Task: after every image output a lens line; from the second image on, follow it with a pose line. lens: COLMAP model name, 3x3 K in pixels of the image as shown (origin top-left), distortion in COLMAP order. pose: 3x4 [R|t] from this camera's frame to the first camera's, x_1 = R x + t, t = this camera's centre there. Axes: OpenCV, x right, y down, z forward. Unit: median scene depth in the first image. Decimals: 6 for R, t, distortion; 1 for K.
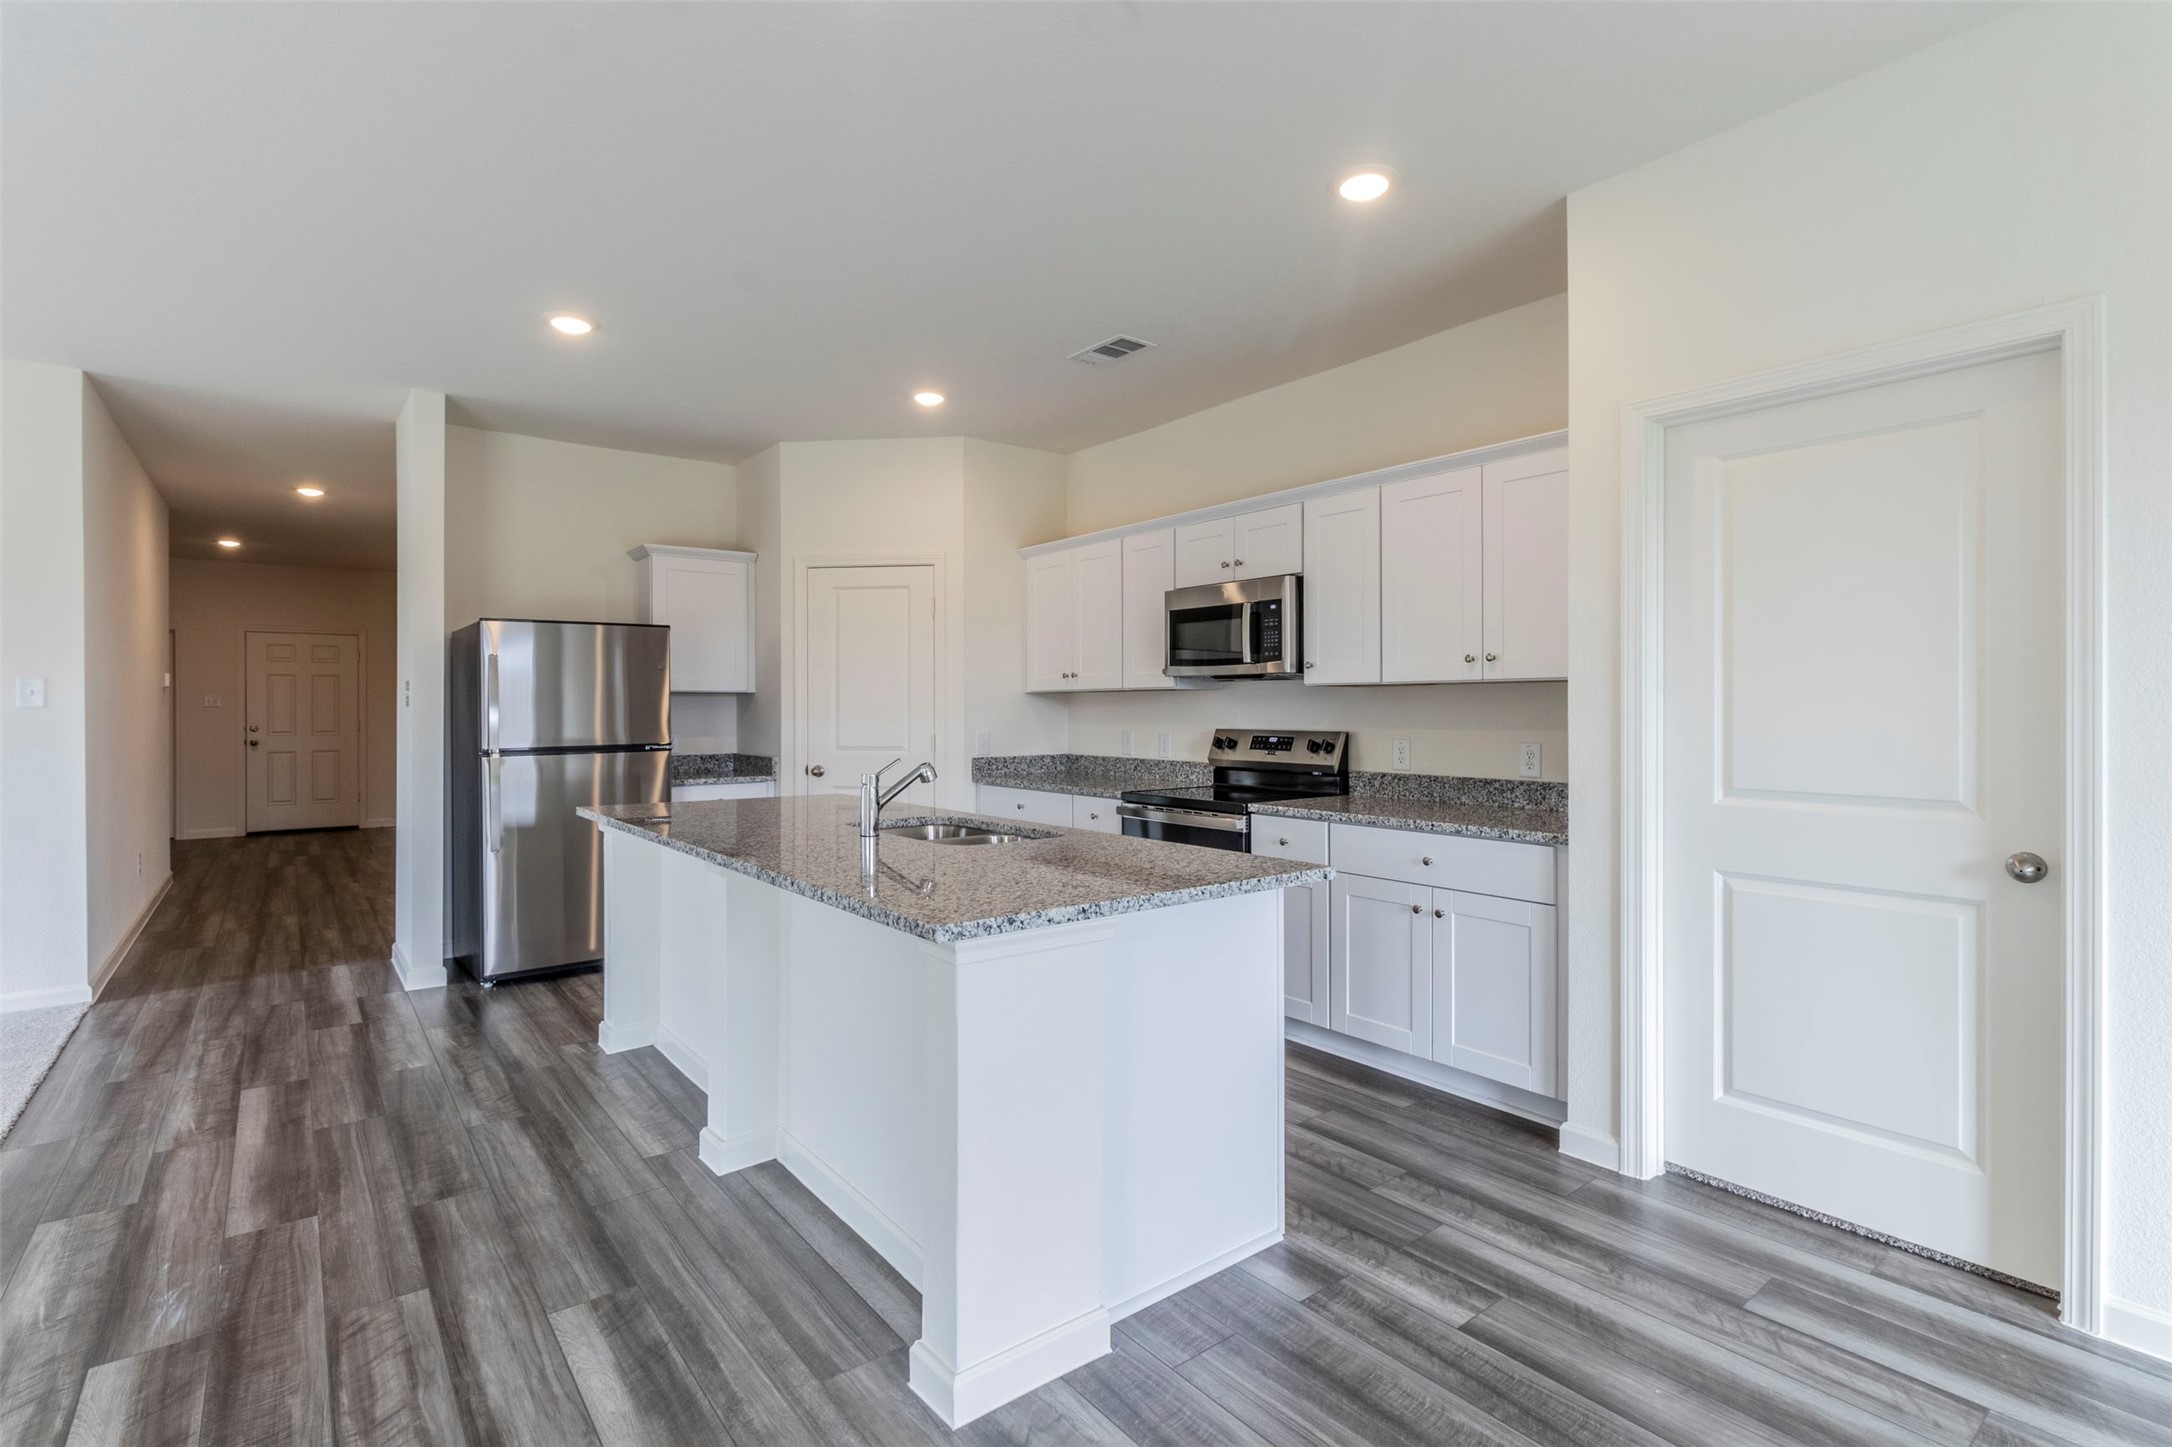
lens RADIAL K [[1027.8, 0, 1133.5], [0, 1027.8, 705.4], [0, 0, 1]] dist [0.003215, 0.000761]
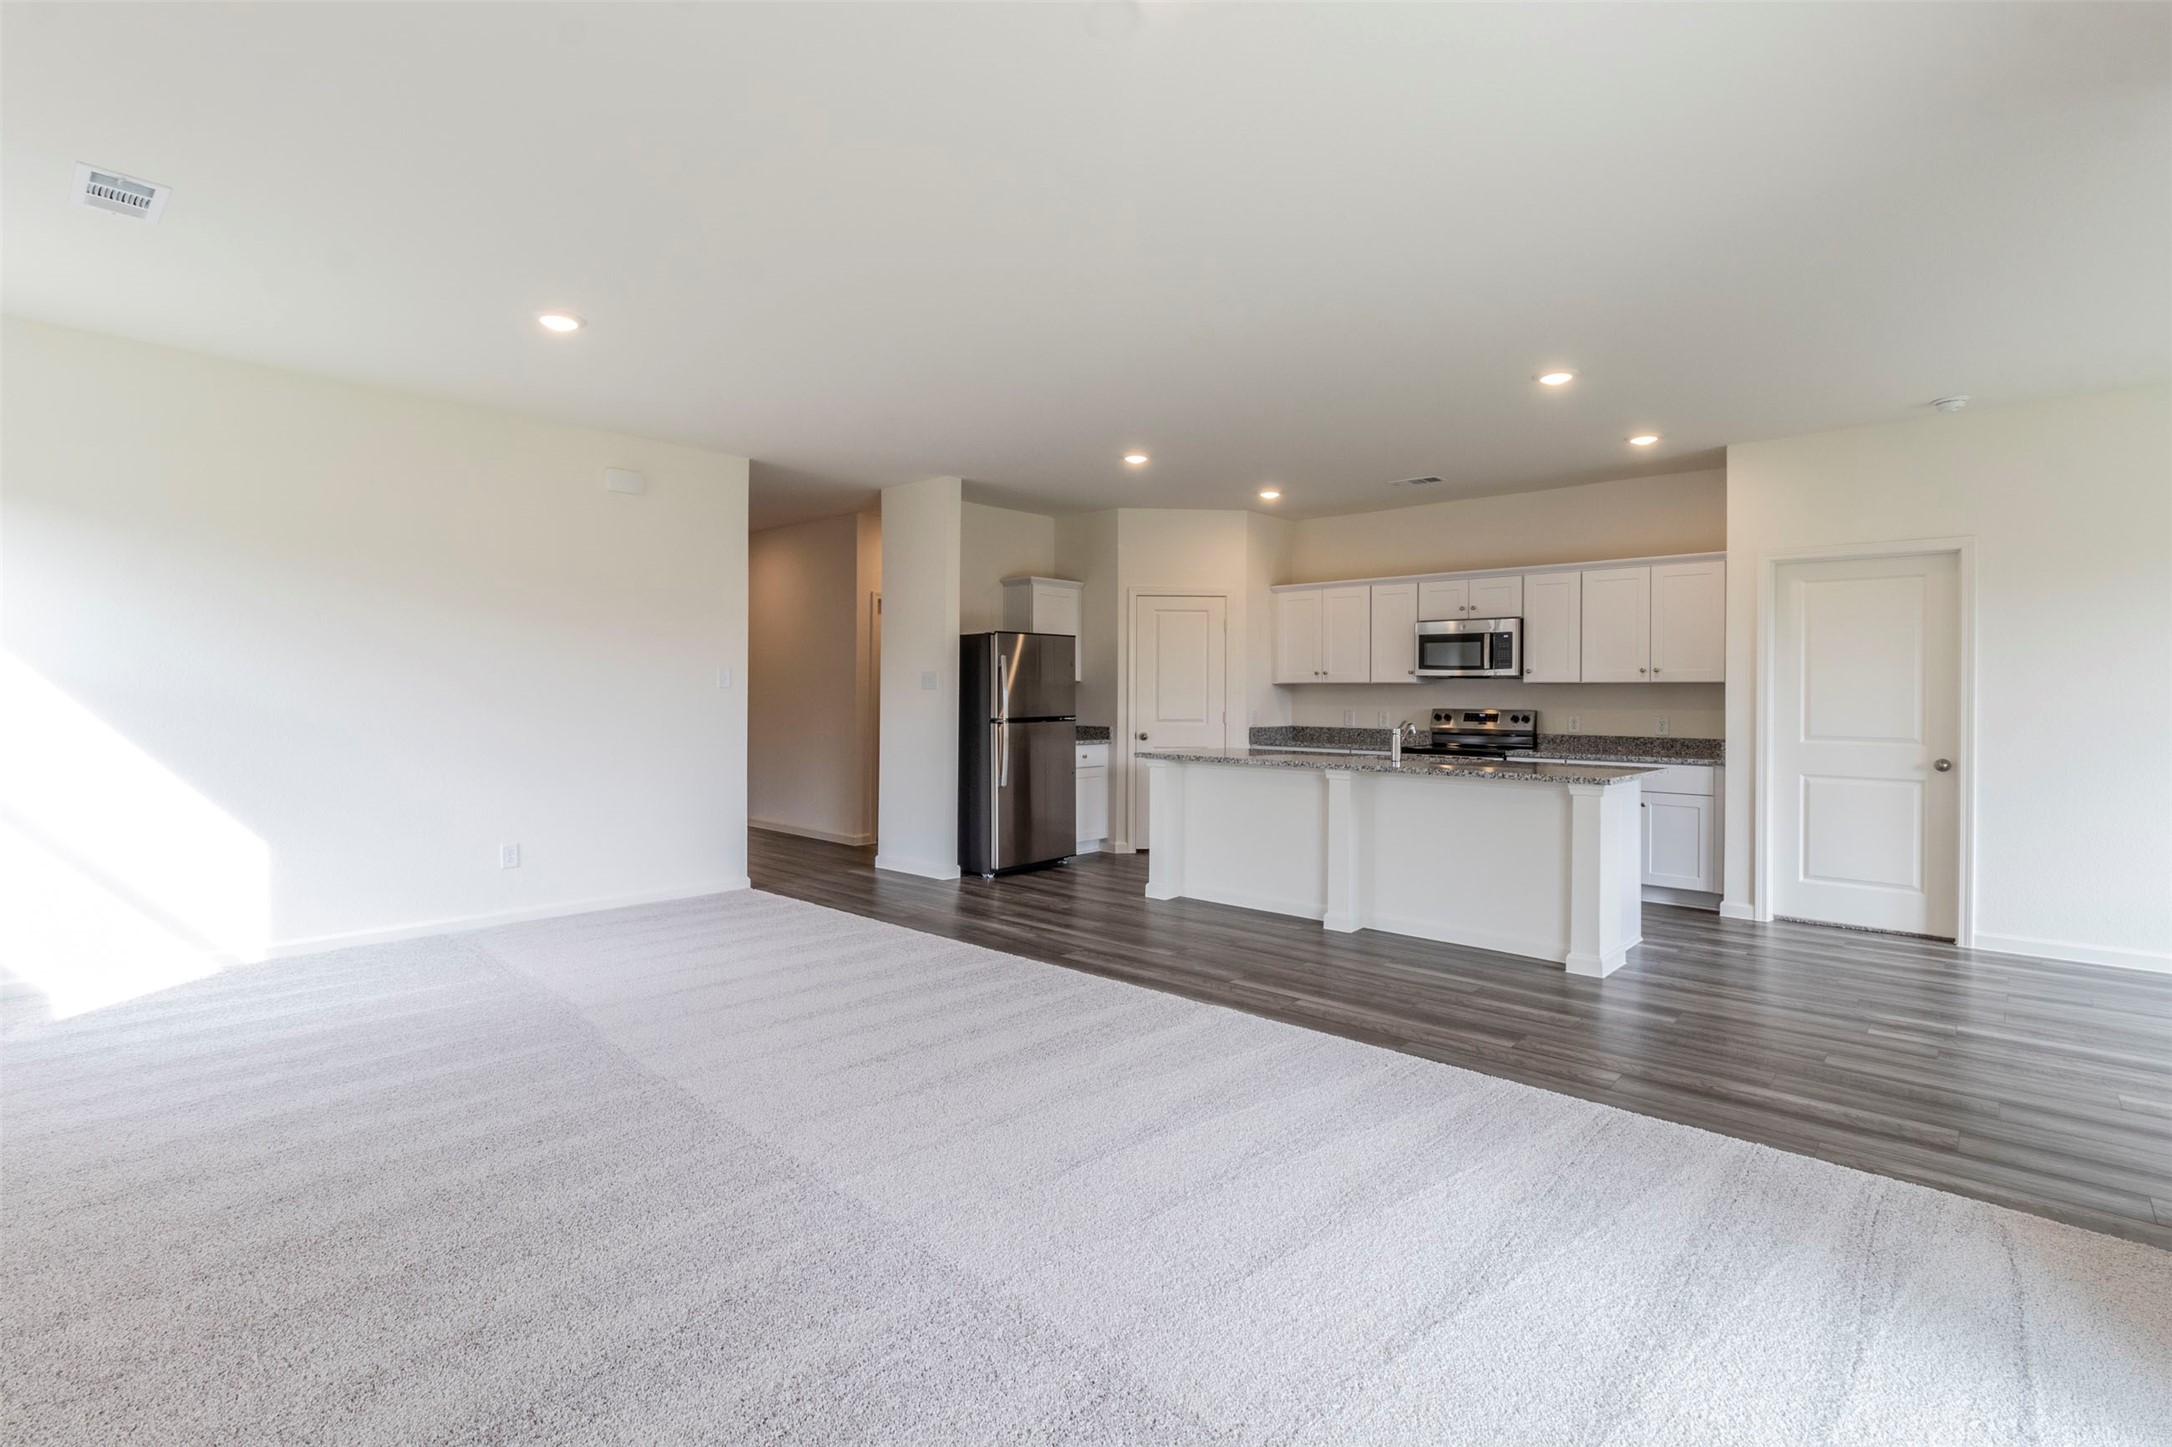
lens RADIAL K [[1021.9, 0, 1120.4], [0, 1021.9, 688.1], [0, 0, 1]] dist [-0.003176, -0.000500]
pose [[0.985327, 0.011263, 0.170303, -1.144816], [-0.010606, 0.999932, -0.004767, 0.006332], [-0.170345, 0.002891, 0.985380, -0.815213]]
